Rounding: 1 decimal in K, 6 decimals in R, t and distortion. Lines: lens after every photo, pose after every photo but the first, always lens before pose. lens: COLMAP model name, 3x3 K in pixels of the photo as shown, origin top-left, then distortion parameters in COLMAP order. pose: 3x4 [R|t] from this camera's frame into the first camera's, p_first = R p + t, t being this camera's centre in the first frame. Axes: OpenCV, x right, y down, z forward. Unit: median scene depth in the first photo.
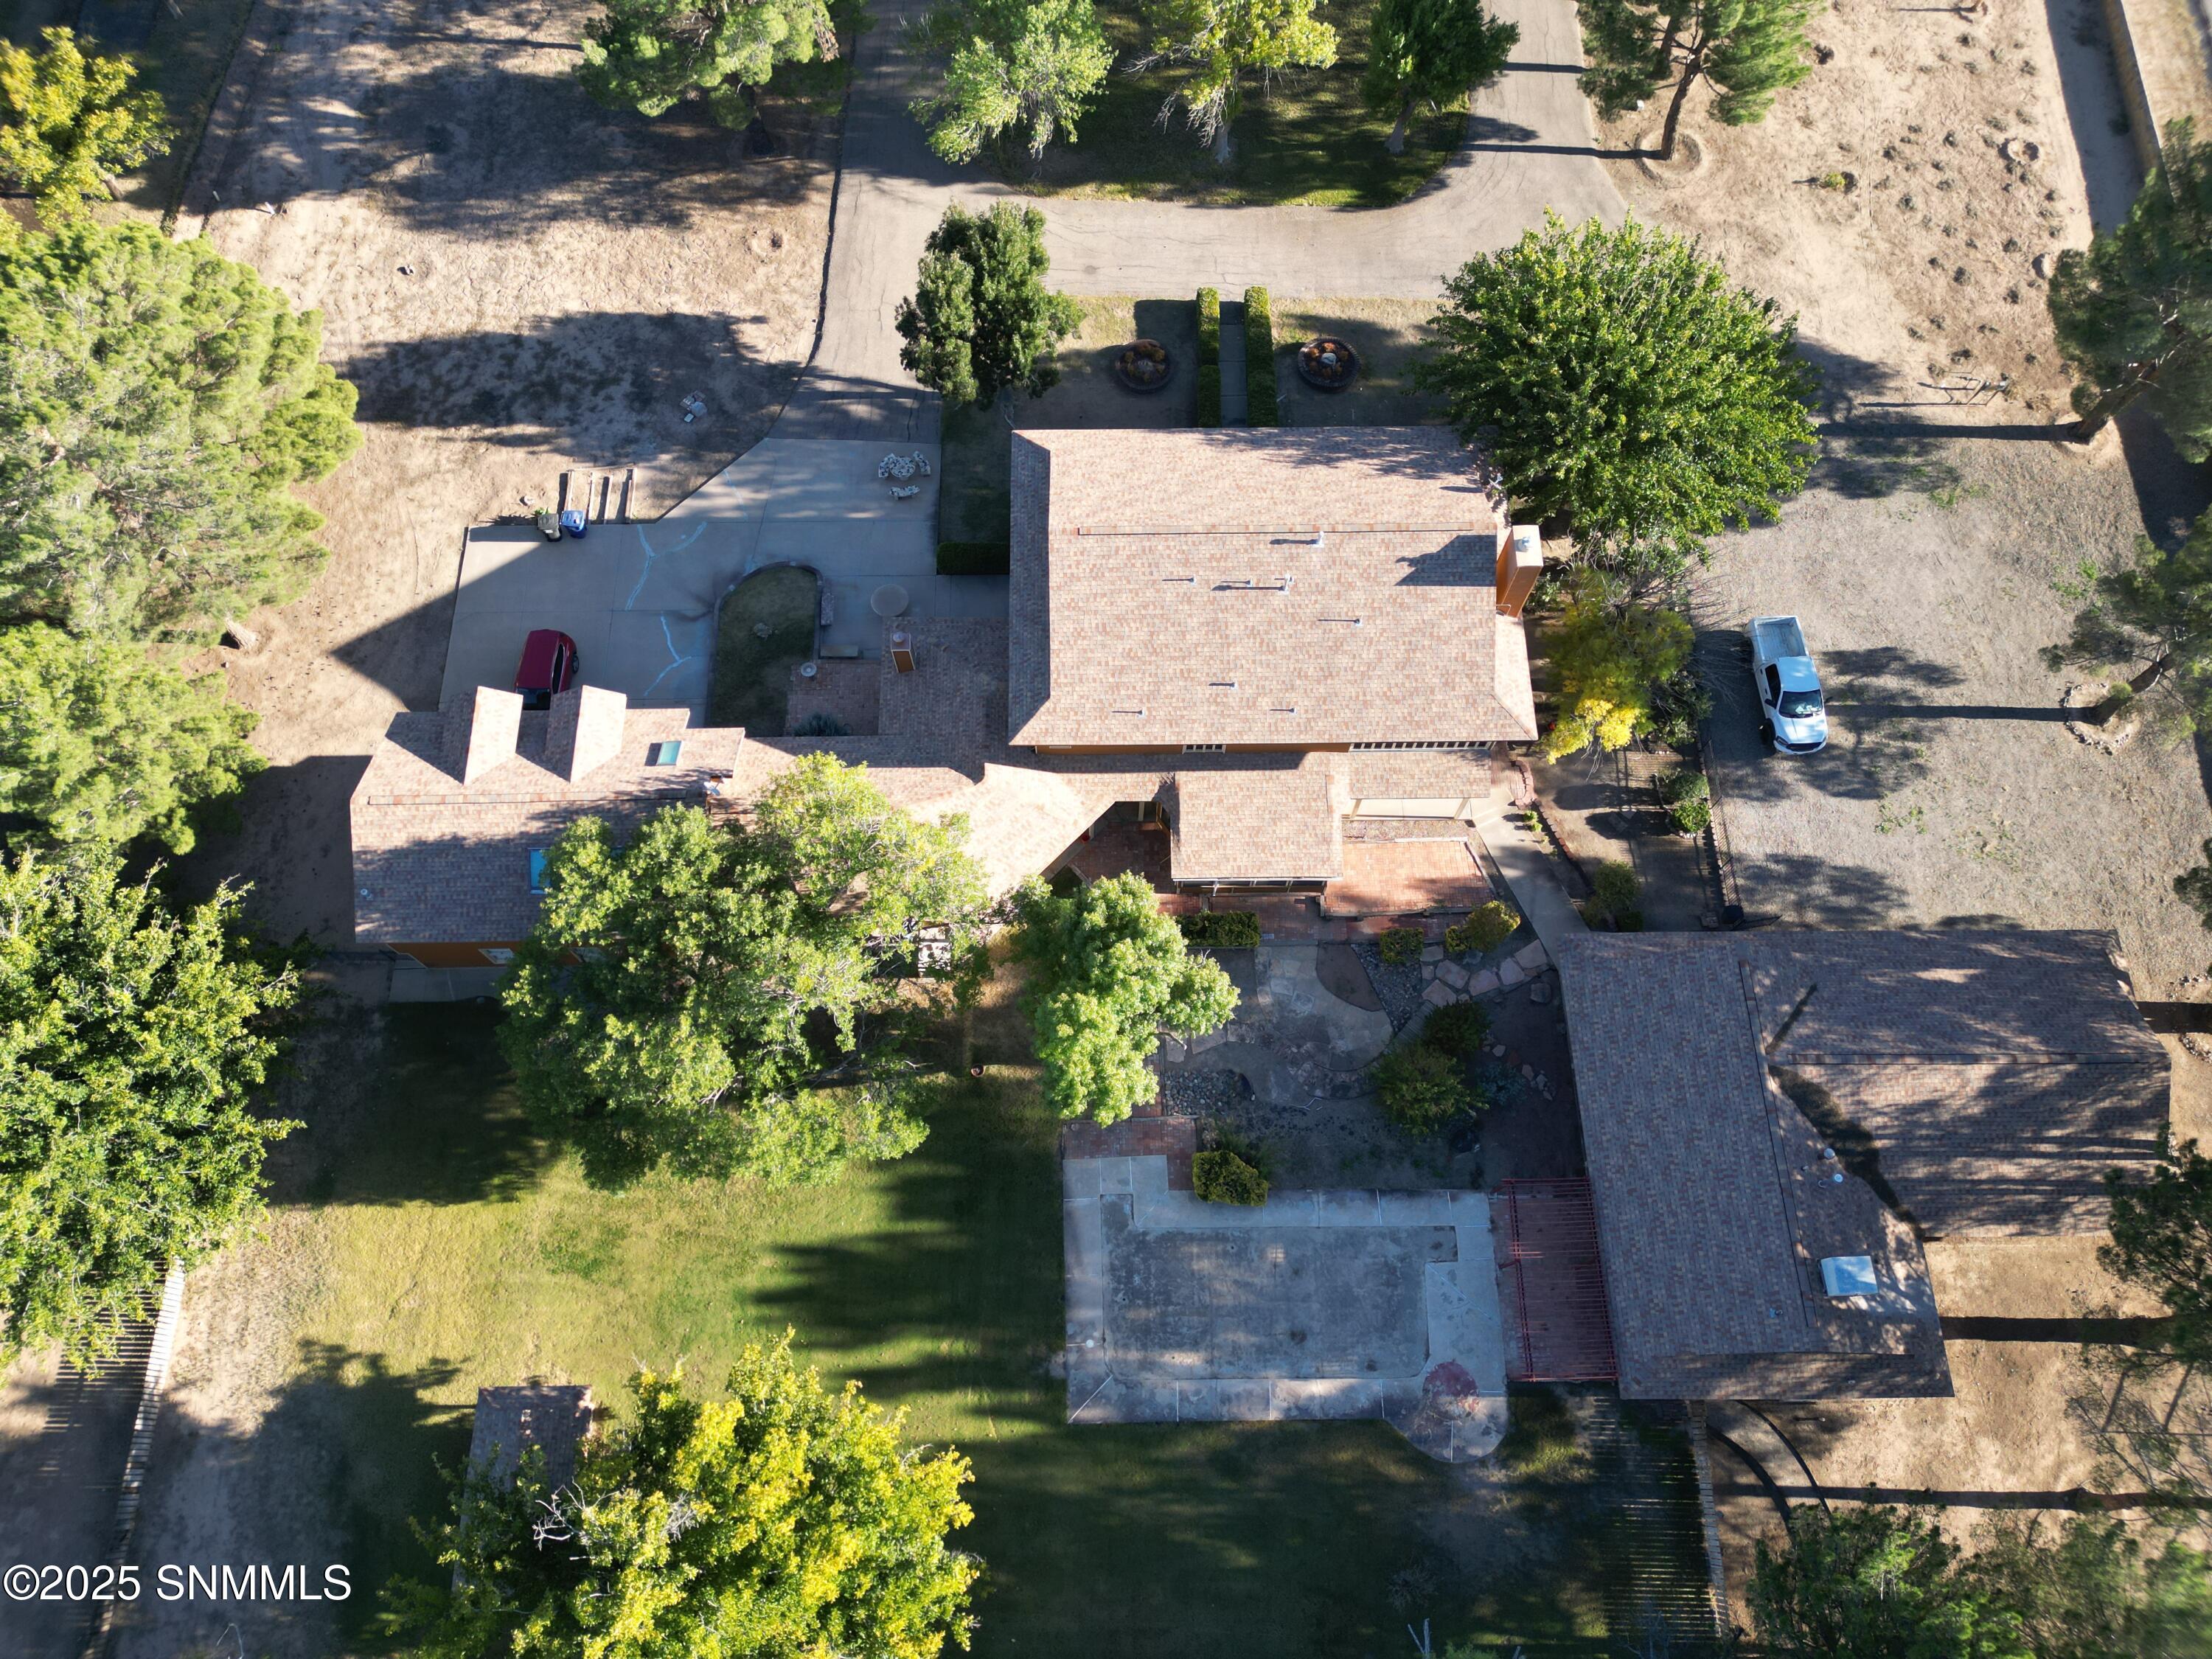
lens RADIAL K [[1552.7, 0, 1101.4], [0, 1552.7, 822.4], [0, 0, 1]] dist [0.068369, -0.060407]
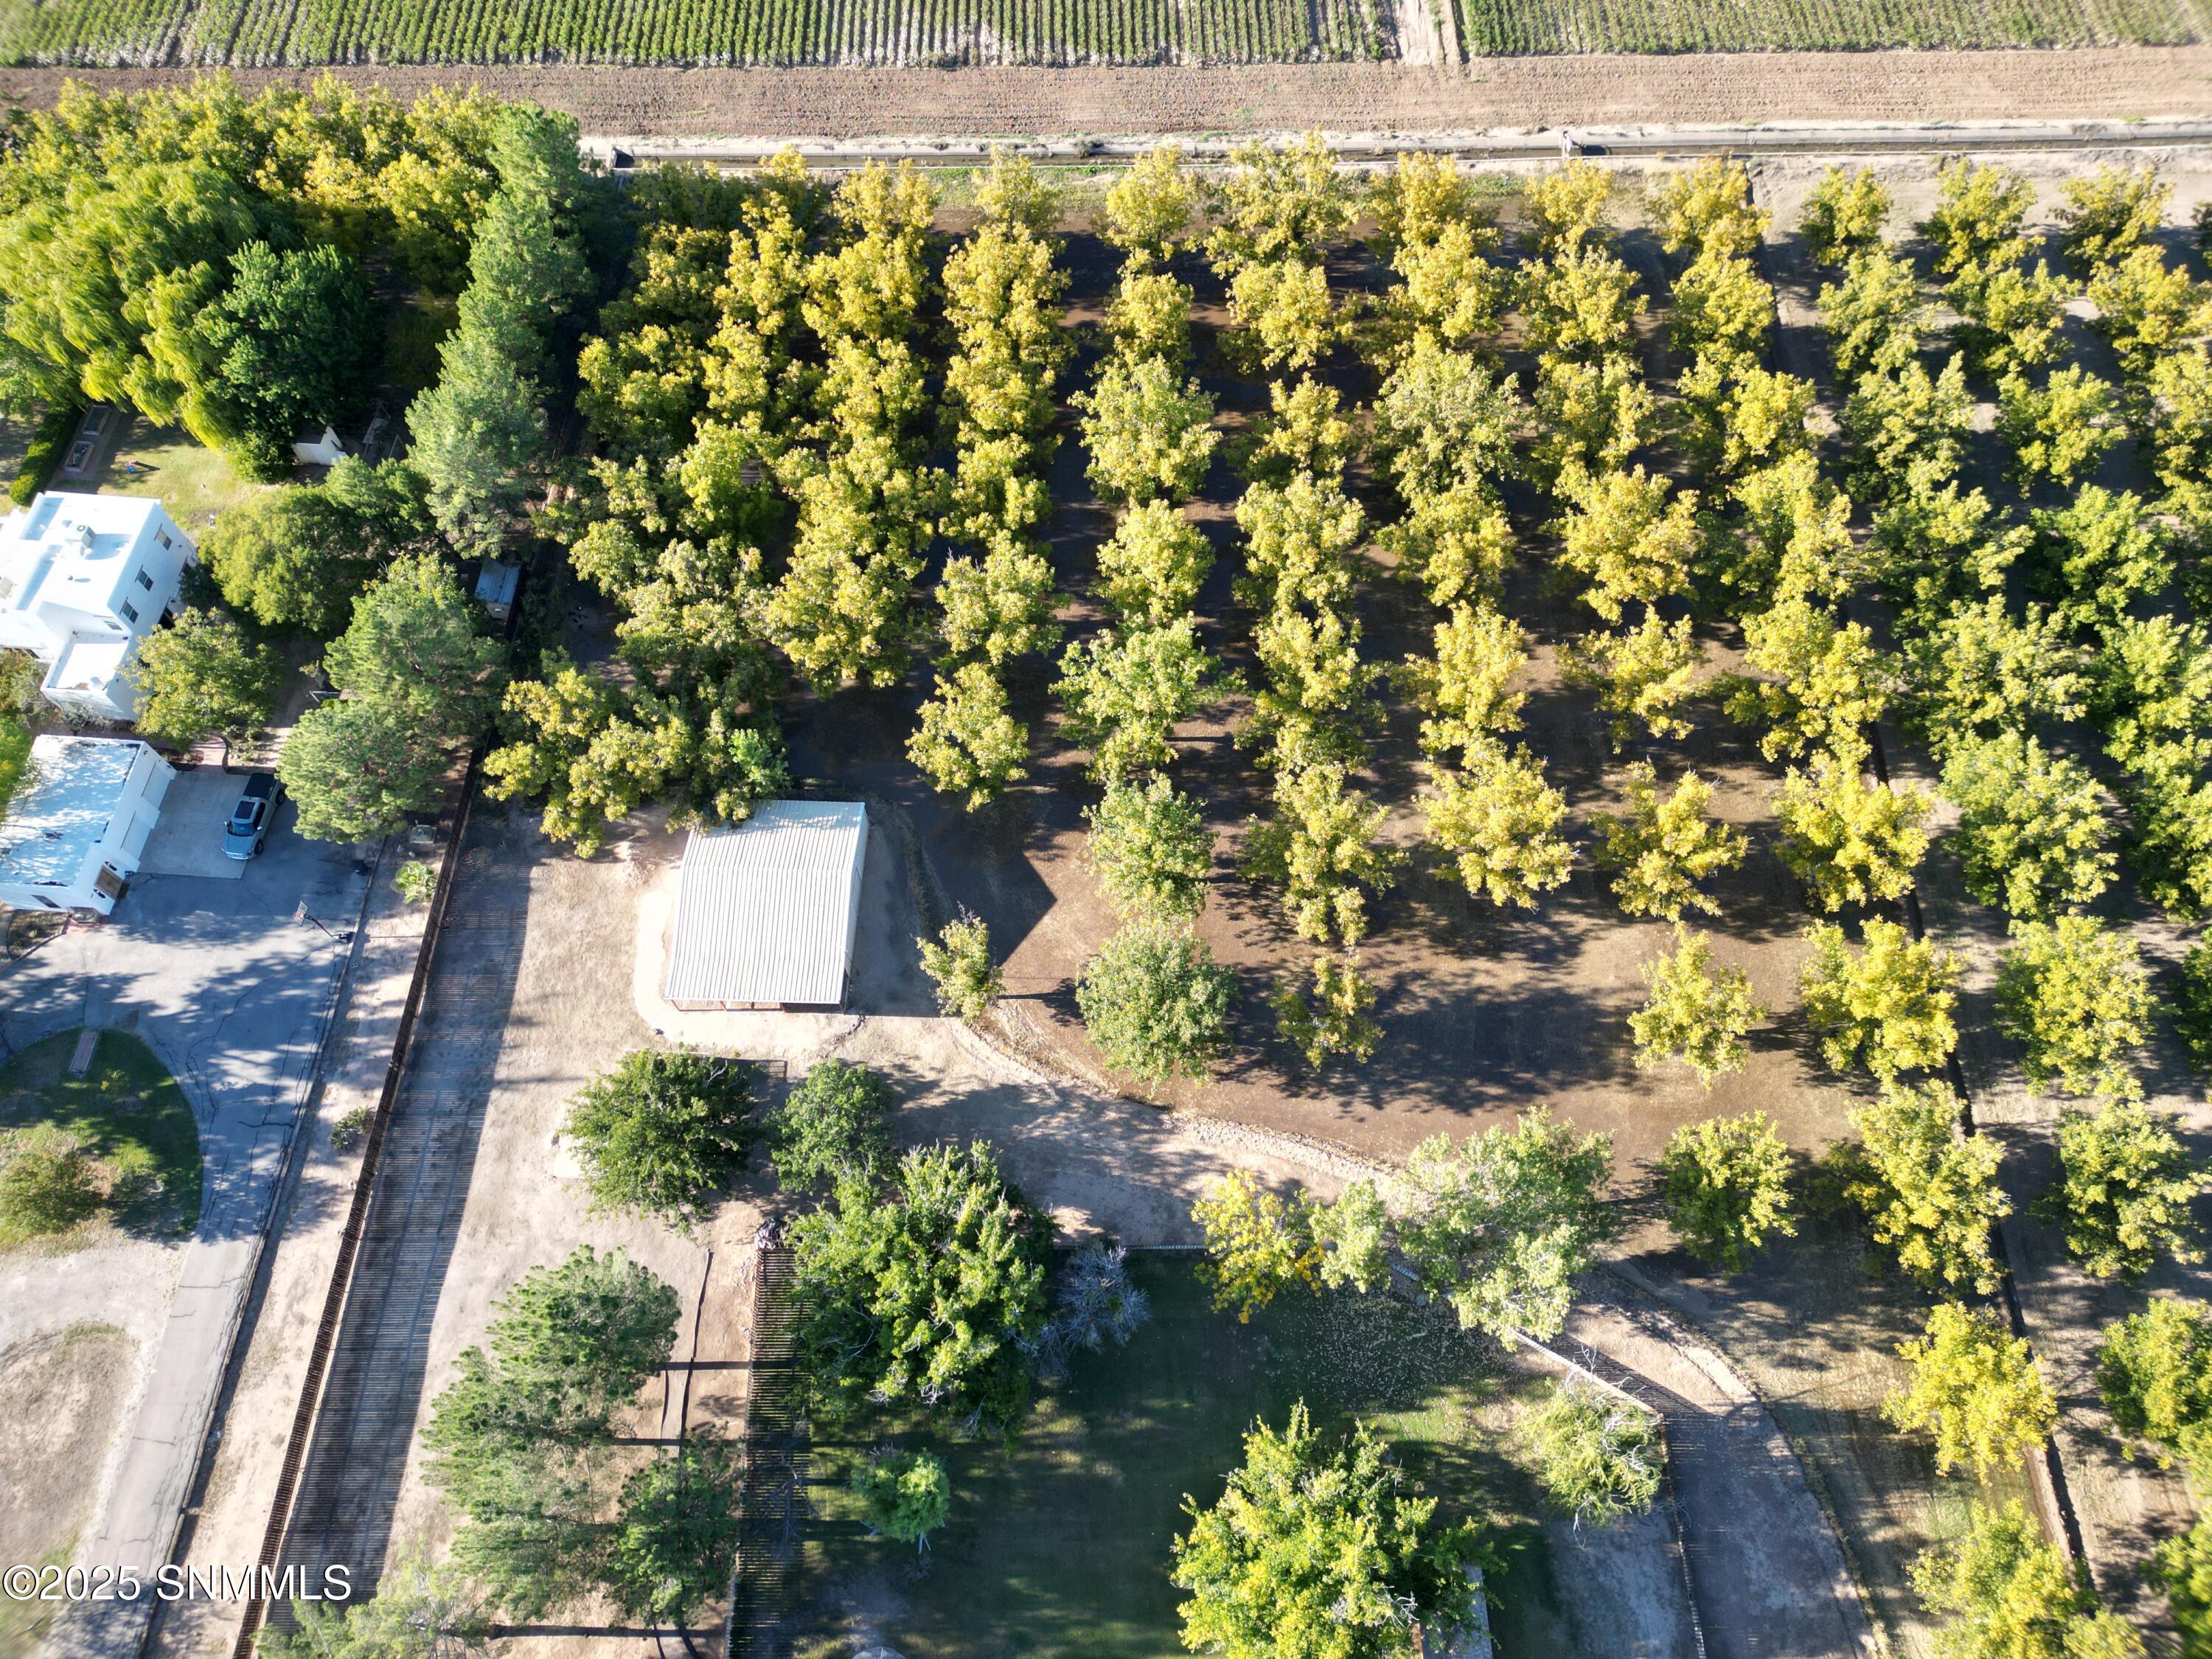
lens RADIAL K [[1552.7, 0, 1103.2], [0, 1552.7, 825.0], [0, 0, 1]] dist [0.068369, -0.060407]
pose [[-0.999933, 0.005538, -0.010182, 0.010440], [-0.011348, -0.646595, 0.762749, -0.250317], [-0.002359, 0.762813, 0.646615, -0.608703]]
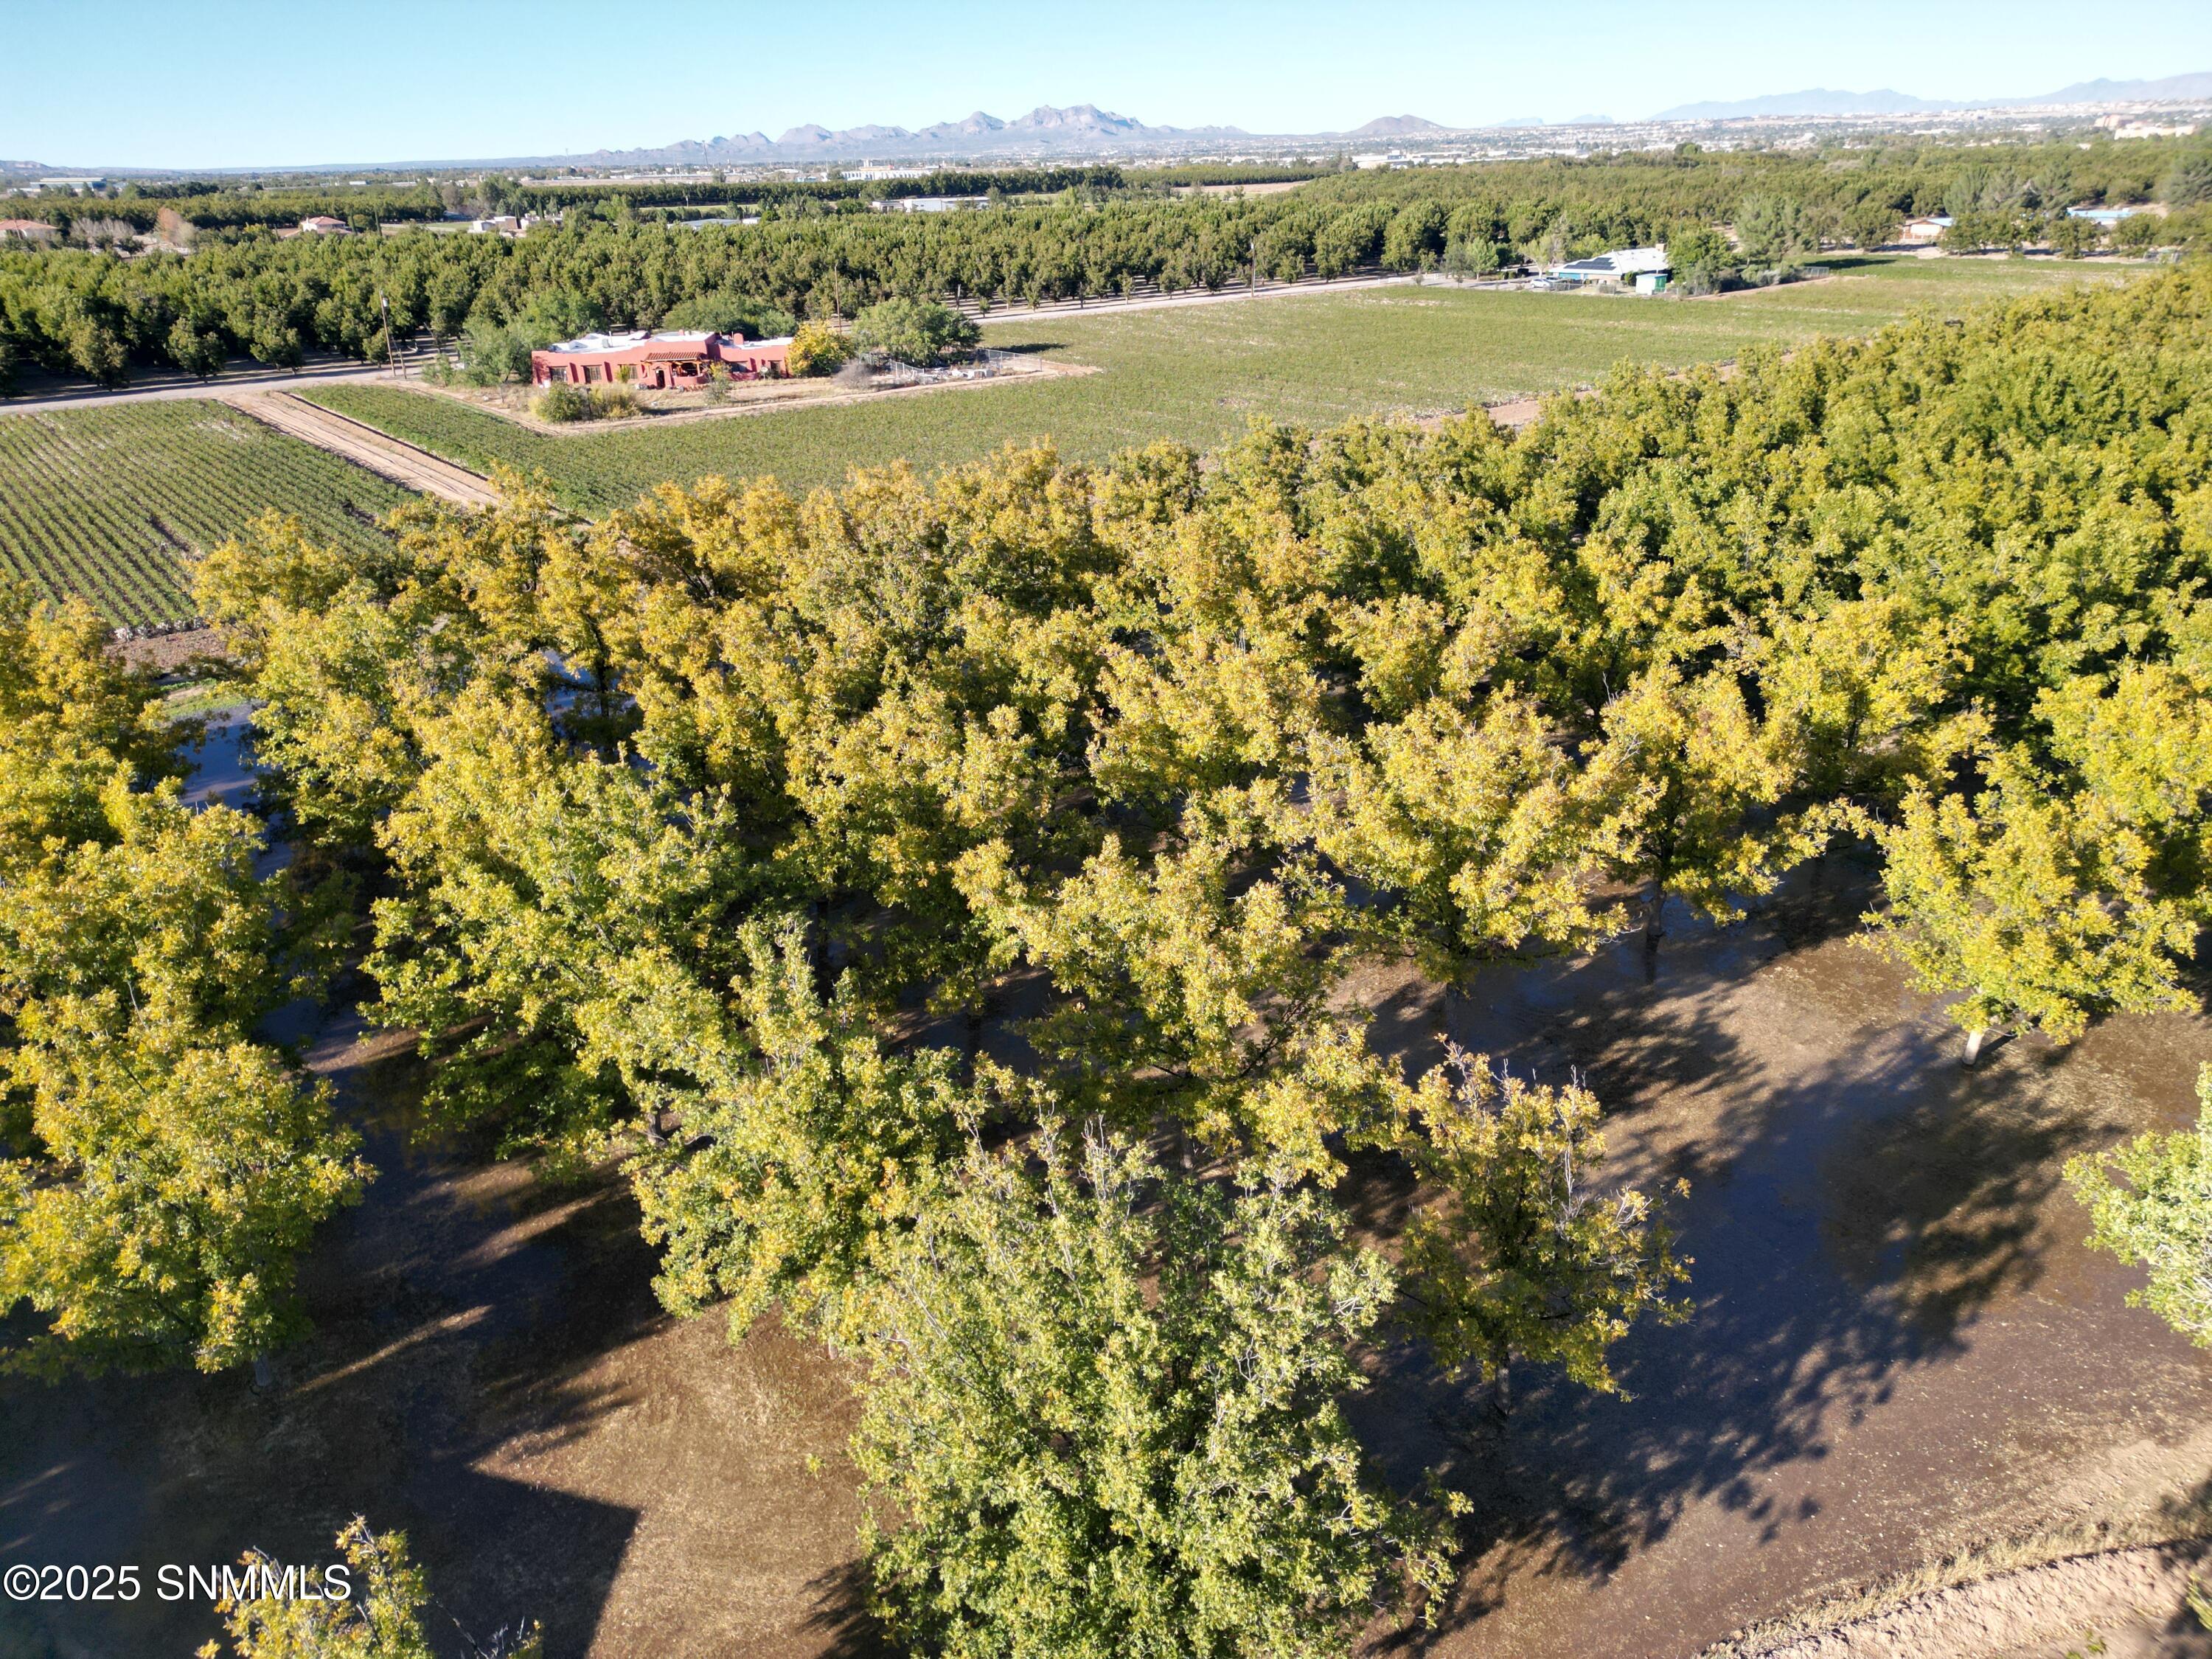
lens RADIAL K [[1552.7, 0, 1099.2], [0, 1552.7, 844.3], [0, 0, 1]] dist [0.068369, -0.060407]
pose [[-0.791674, 0.255022, -0.555172, 0.157844], [-0.558619, 0.065790, 0.826811, 0.496932], [0.247379, 0.964695, 0.090376, 0.391131]]
